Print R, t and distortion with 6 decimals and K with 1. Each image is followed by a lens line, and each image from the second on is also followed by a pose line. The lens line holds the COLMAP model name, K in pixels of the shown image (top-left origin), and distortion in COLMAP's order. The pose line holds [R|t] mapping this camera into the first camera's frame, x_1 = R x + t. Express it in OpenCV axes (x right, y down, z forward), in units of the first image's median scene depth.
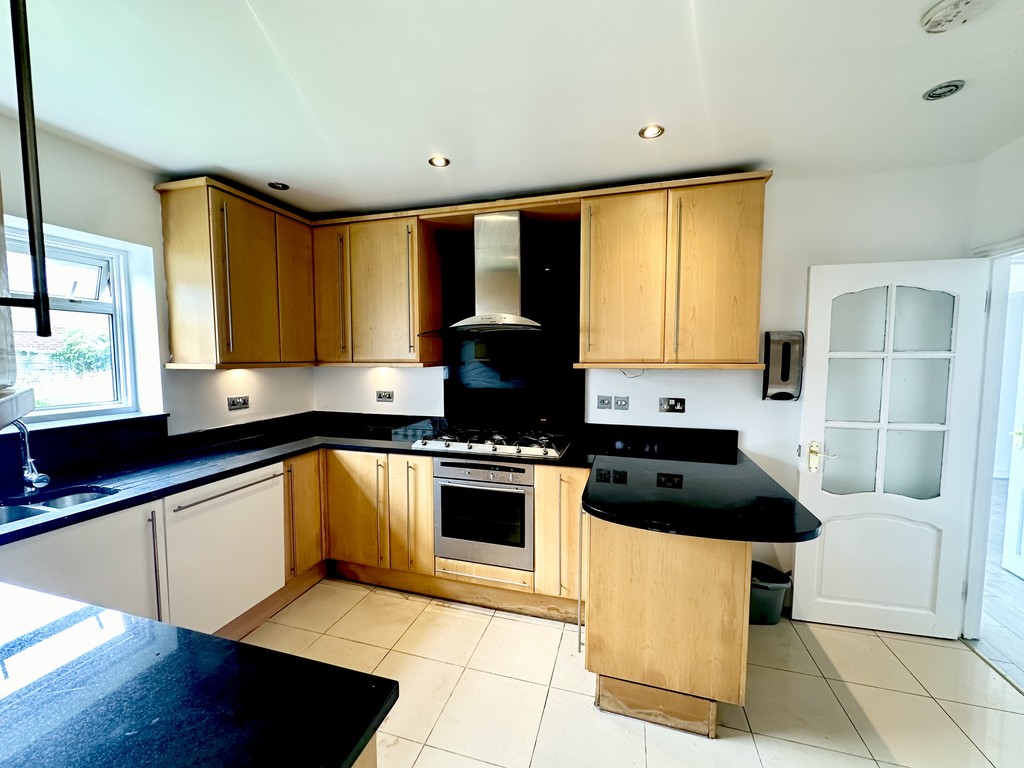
lens RADIAL K [[409.8, 0, 509.9], [0, 409.8, 385.0], [0, 0, 1]] dist [0.003599, 0.000312]
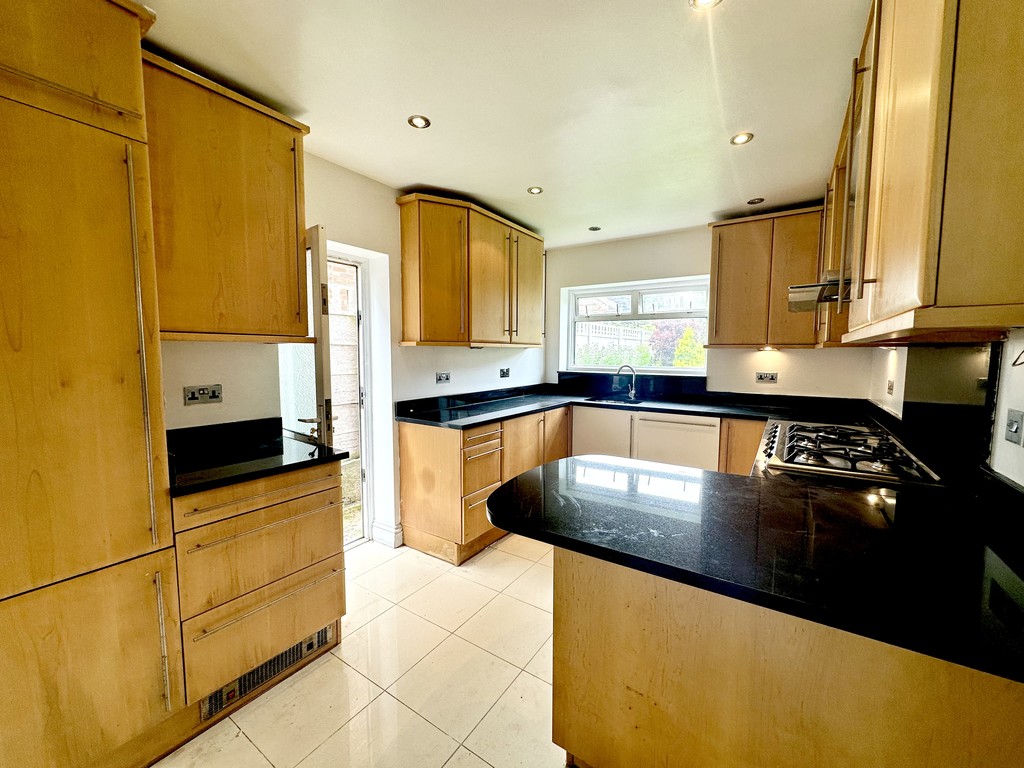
lens RADIAL K [[409.8, 0, 511.2], [0, 409.8, 384.0], [0, 0, 1]] dist [0.003599, 0.000312]
pose [[-0.302116, 0.074117, -0.950386, 0.900339], [-0.065132, 0.993038, 0.098148, -0.009543], [0.951044, 0.091553, -0.295185, 0.731563]]
